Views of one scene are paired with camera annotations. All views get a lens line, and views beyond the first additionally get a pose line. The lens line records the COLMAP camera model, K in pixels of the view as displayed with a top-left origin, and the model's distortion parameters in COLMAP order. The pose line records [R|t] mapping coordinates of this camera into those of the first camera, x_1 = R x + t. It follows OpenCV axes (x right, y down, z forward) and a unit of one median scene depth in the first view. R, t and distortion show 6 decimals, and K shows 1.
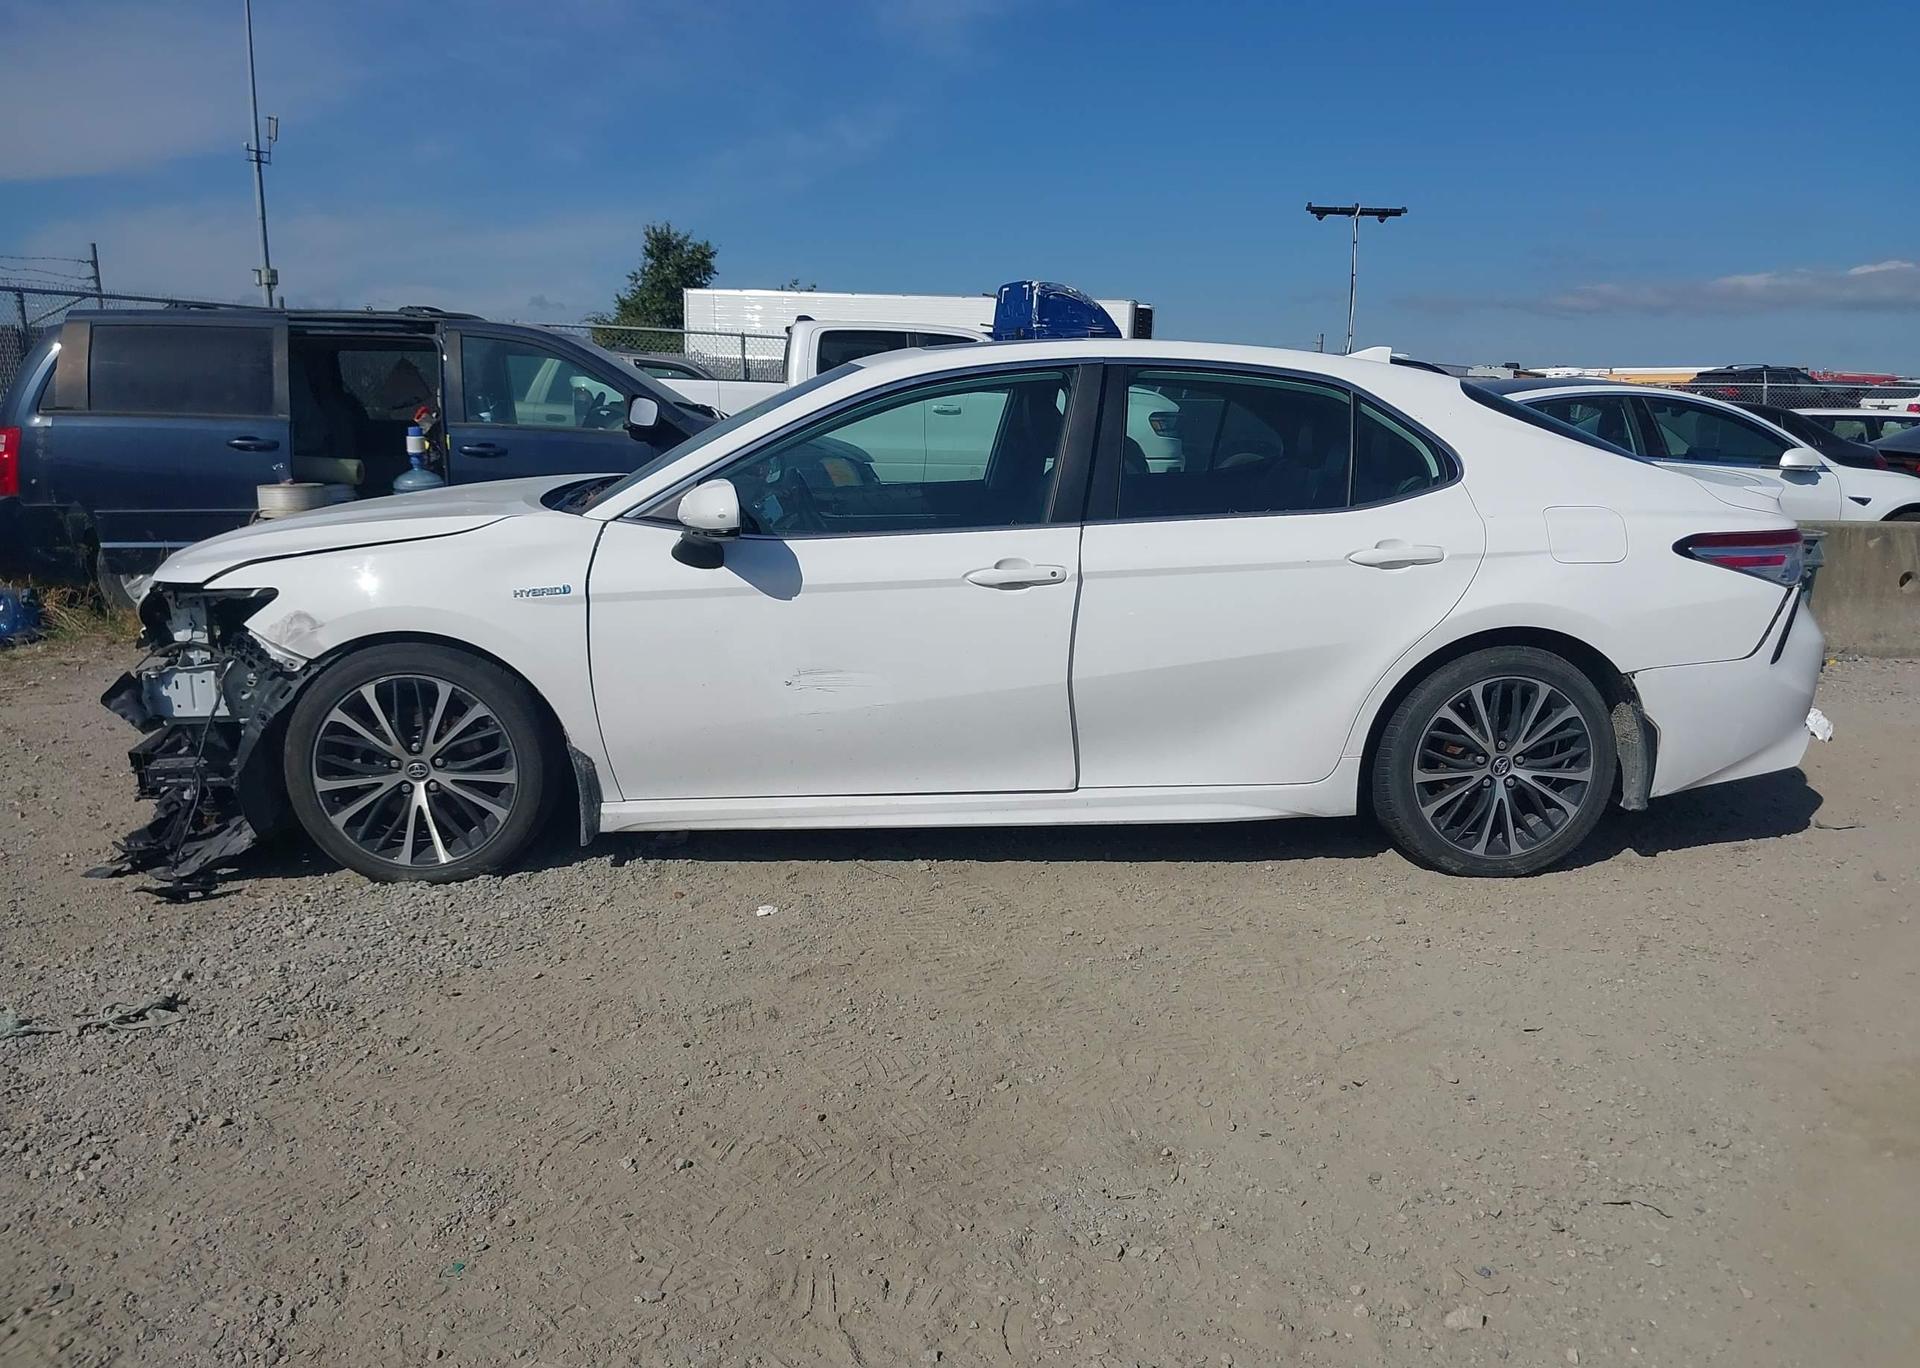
lens RADIAL K [[1569.1, 0, 965.2], [0, 1569.1, 684.6], [0, 0, 1]] dist [0.026066, -0.041307]
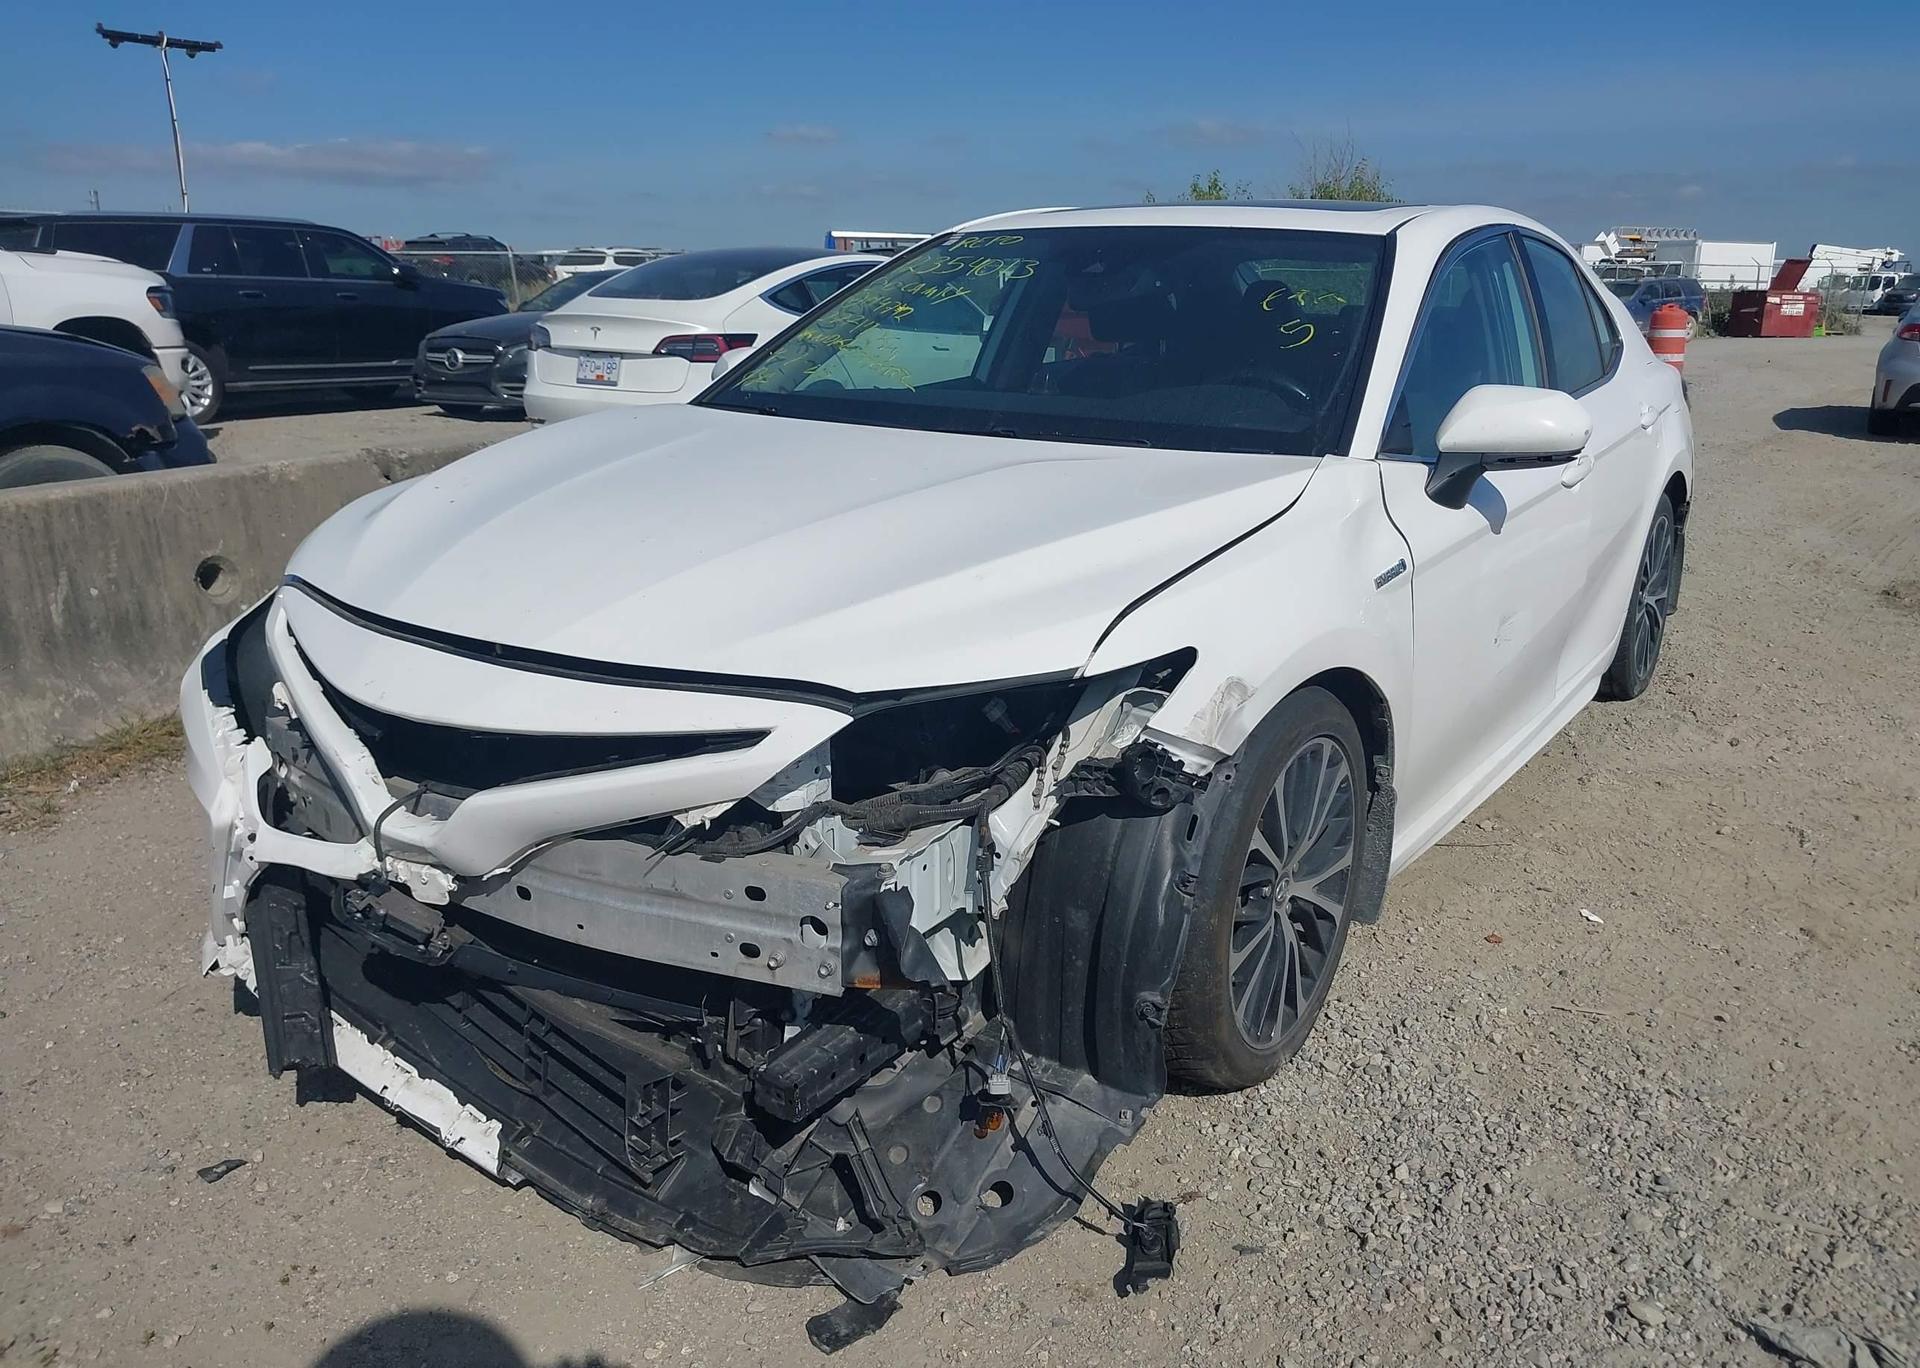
lens RADIAL K [[1569.1, 0, 958.3], [0, 1569.1, 683.5], [0, 0, 1]] dist [0.026066, -0.041307]
pose [[0.601311, -0.213753, 0.769893, -0.892973], [0.151922, 0.976561, 0.152476, -0.141470], [-0.784439, 0.025278, 0.619690, 0.708641]]
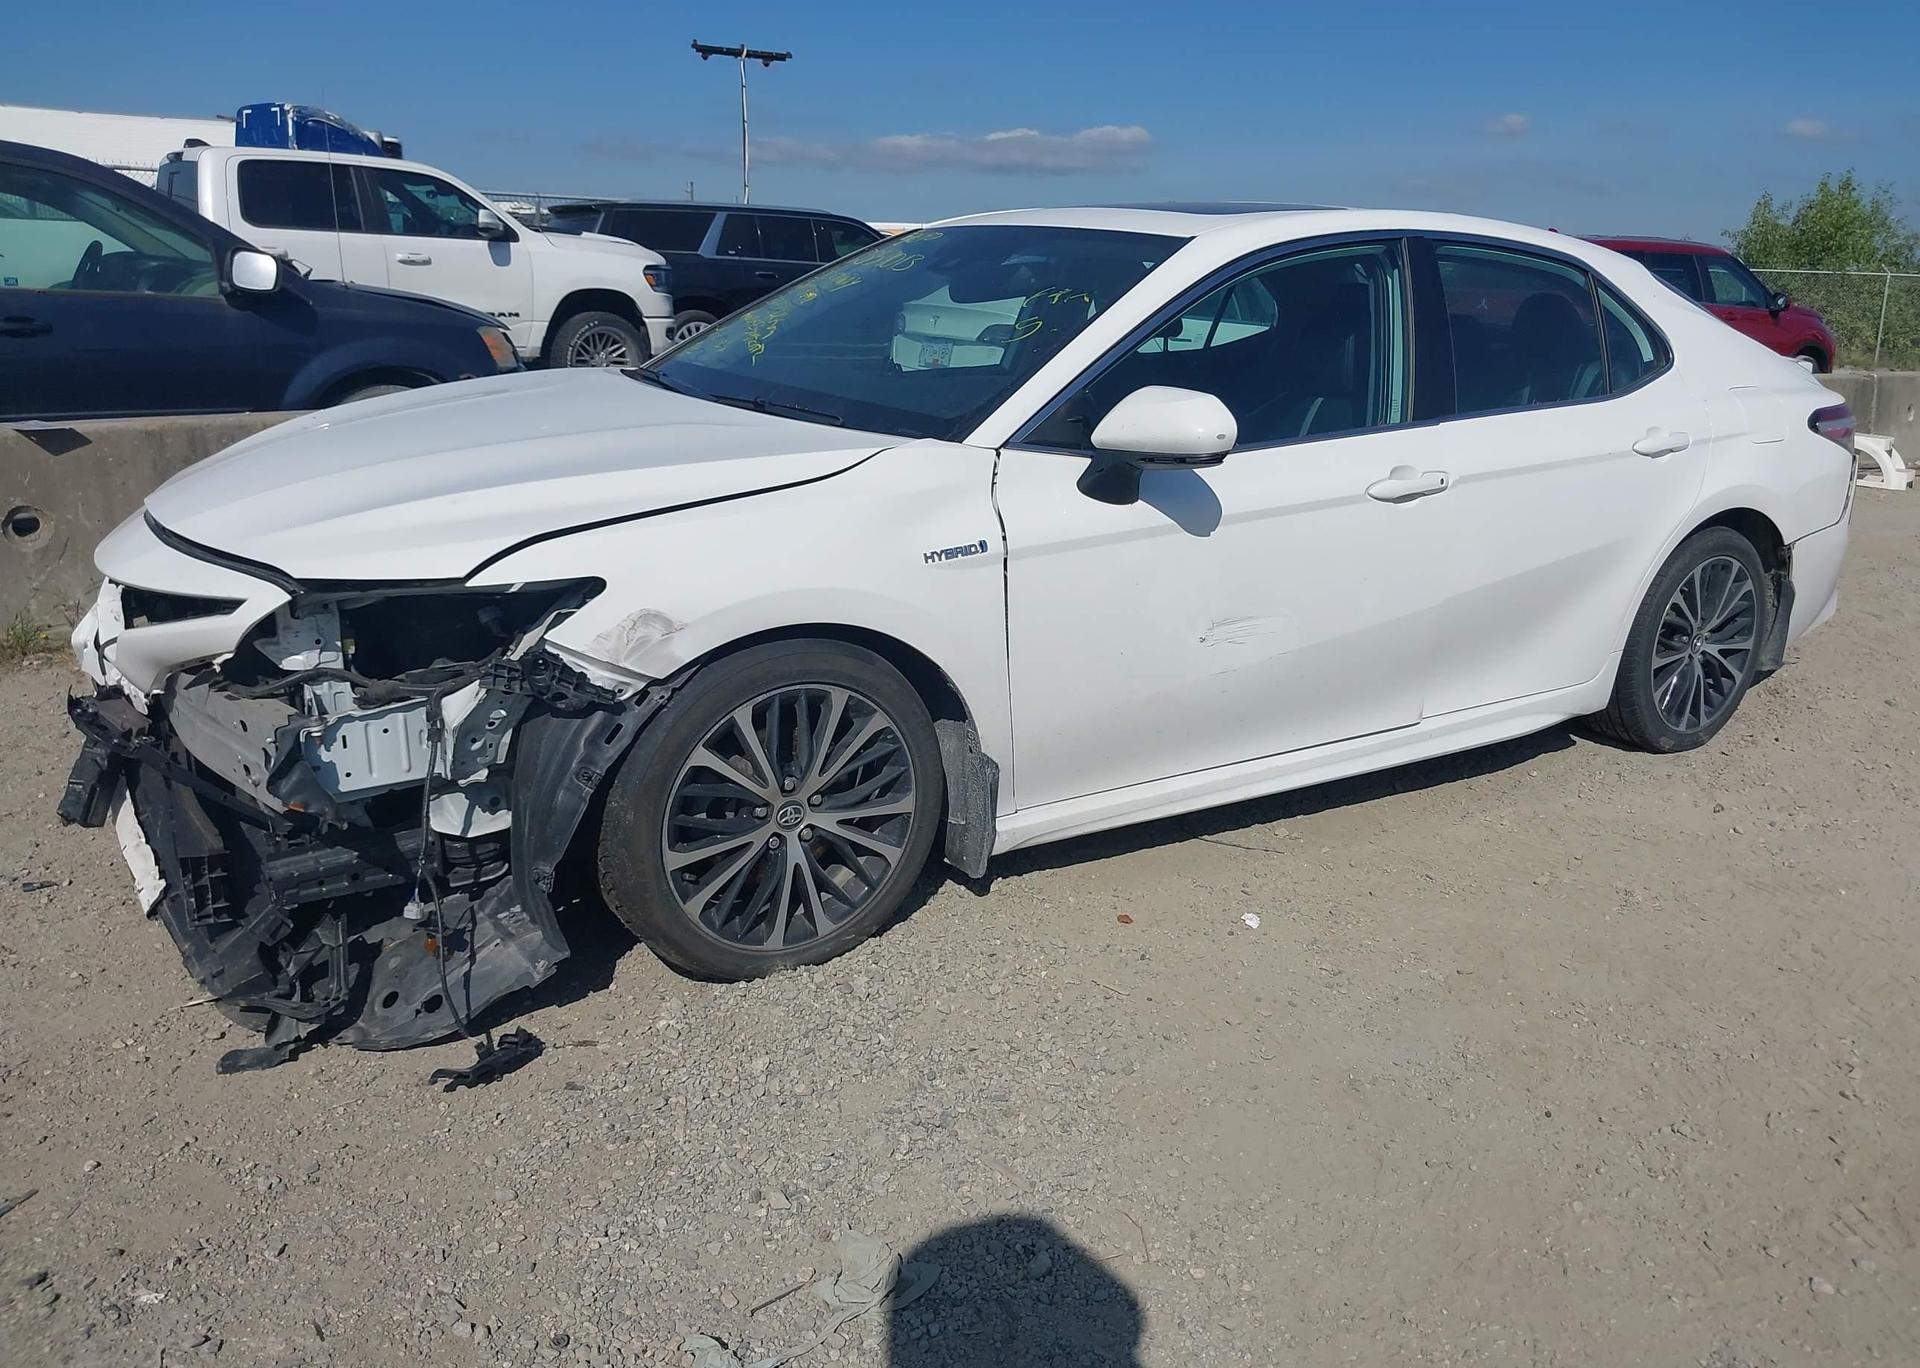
lens RADIAL K [[1569.1, 0, 962.5], [0, 1569.1, 686.4], [0, 0, 1]] dist [0.026066, -0.041307]
pose [[0.866612, -0.120450, 0.484227, -0.614928], [0.074496, 0.990783, 0.113130, -0.077495], [-0.493391, -0.061967, 0.867597, 0.351230]]
